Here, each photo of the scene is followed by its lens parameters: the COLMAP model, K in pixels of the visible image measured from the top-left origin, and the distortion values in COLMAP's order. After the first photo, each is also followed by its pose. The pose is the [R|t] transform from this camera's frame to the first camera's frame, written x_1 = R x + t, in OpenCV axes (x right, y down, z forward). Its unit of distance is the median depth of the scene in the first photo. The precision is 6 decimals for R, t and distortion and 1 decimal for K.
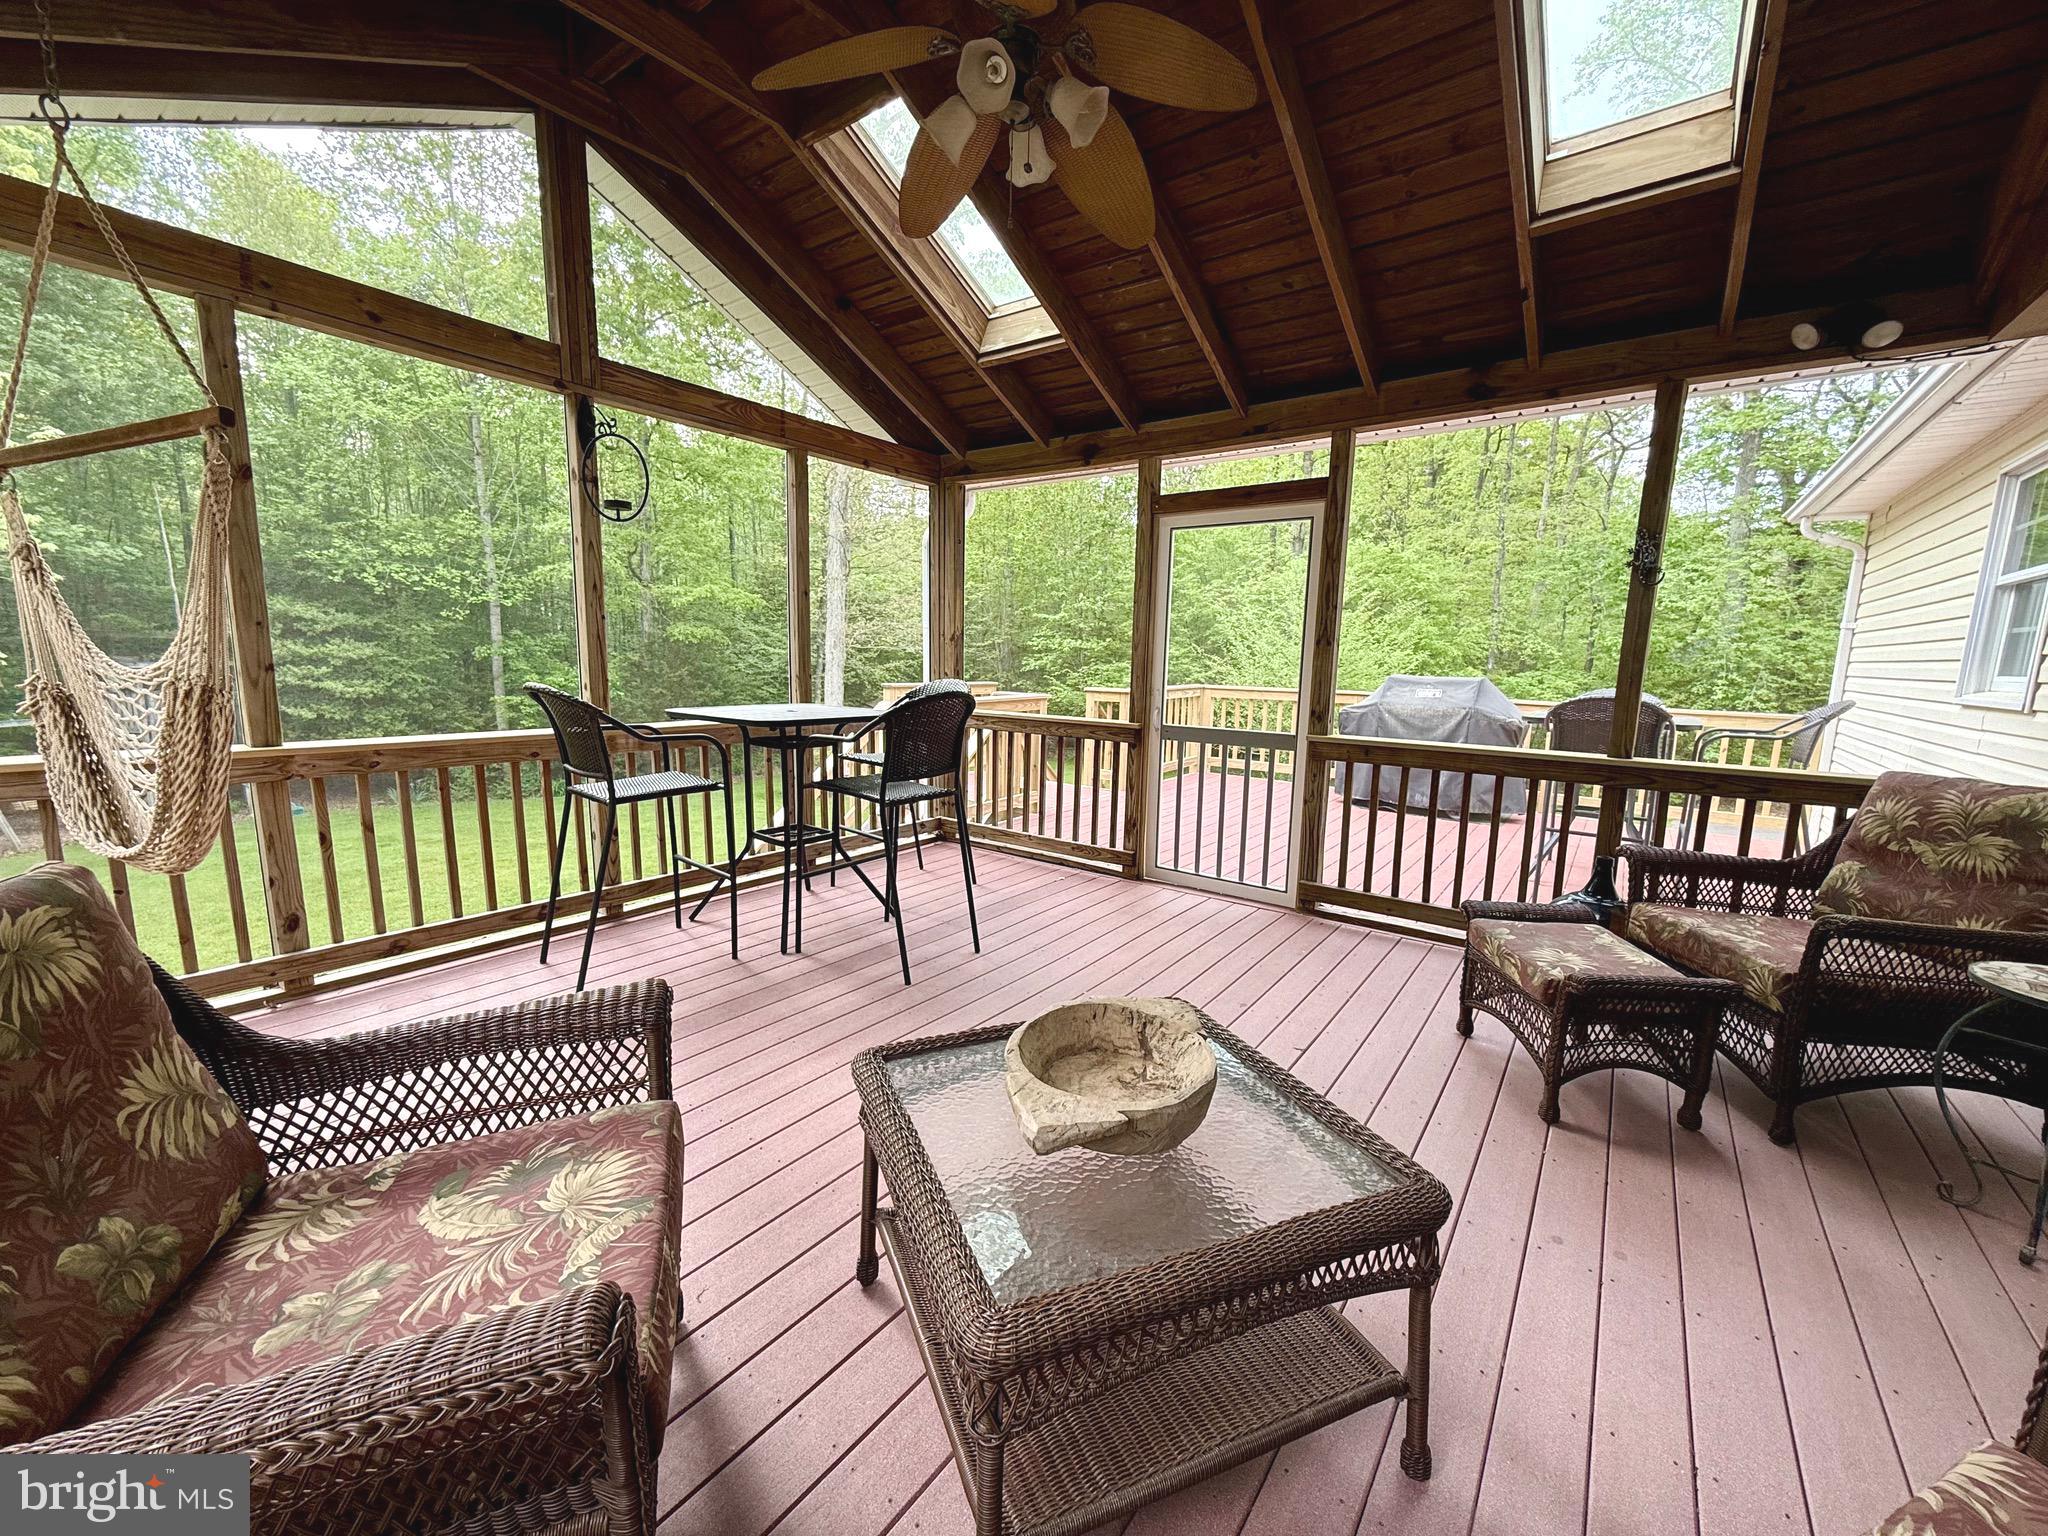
lens RADIAL K [[822.6, 0, 1005.0], [0, 822.6, 773.5], [0, 0, 1]] dist [-0.000545, -0.000065]
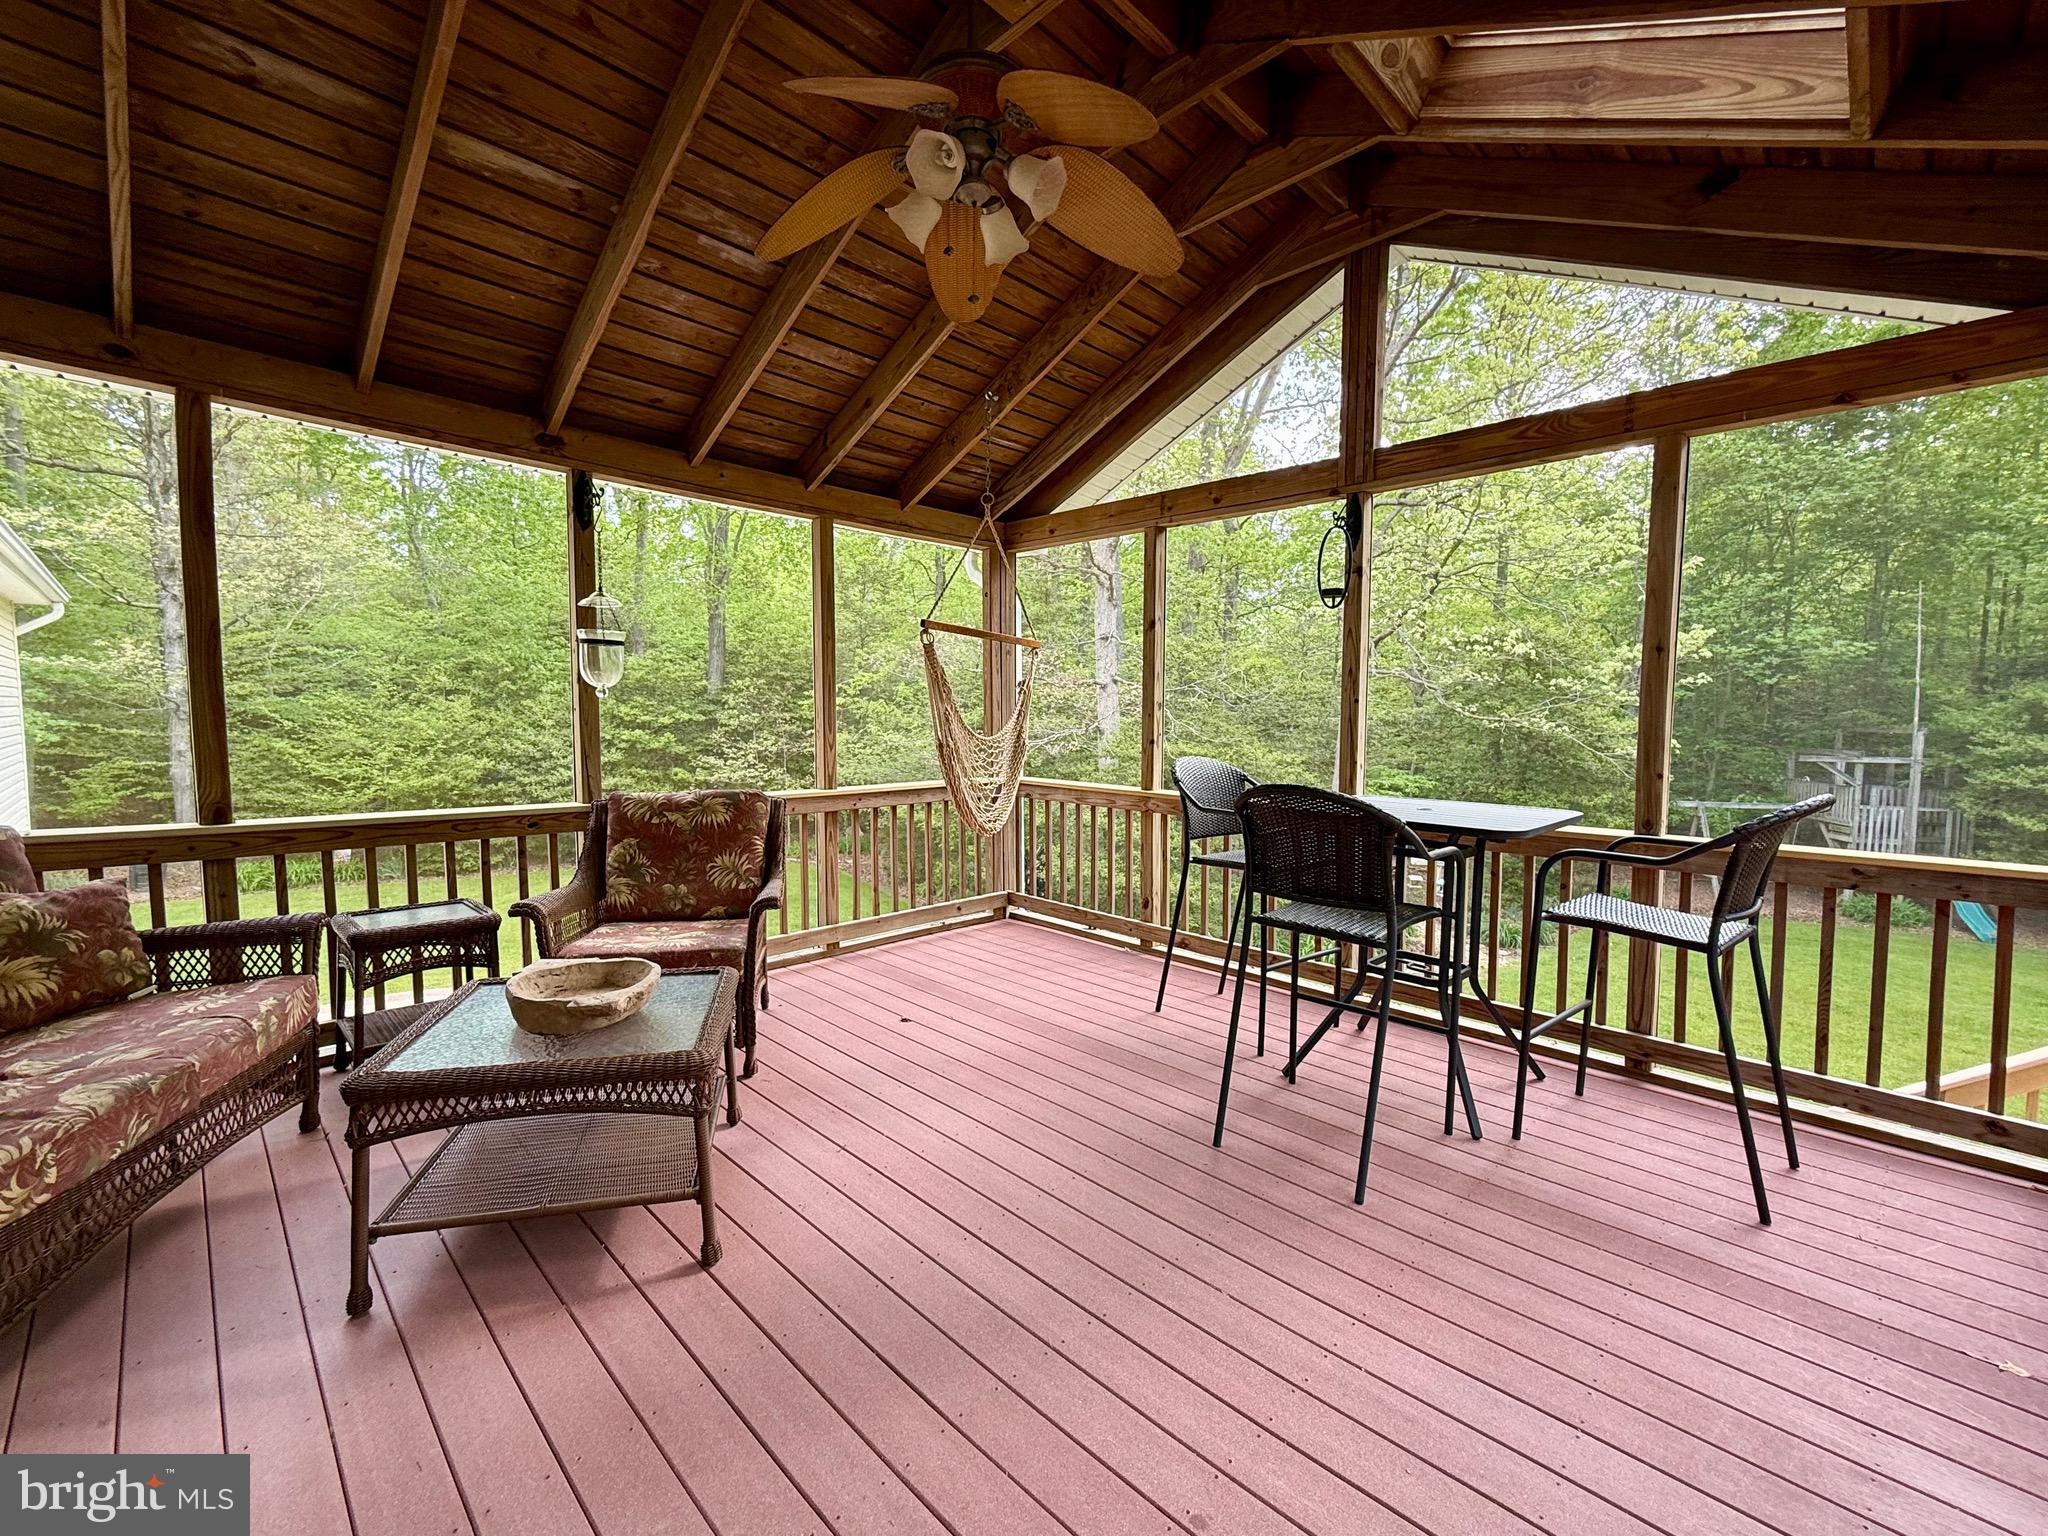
lens RADIAL K [[822.6, 0, 1005.0], [0, 822.6, 773.5], [0, 0, 1]] dist [-0.000545, -0.000065]
pose [[-0.129101, 0.042396, -0.990725, 0.606895], [-0.160123, 0.985083, 0.063020, -0.101677], [0.978618, 0.166774, -0.120386, 0.749498]]
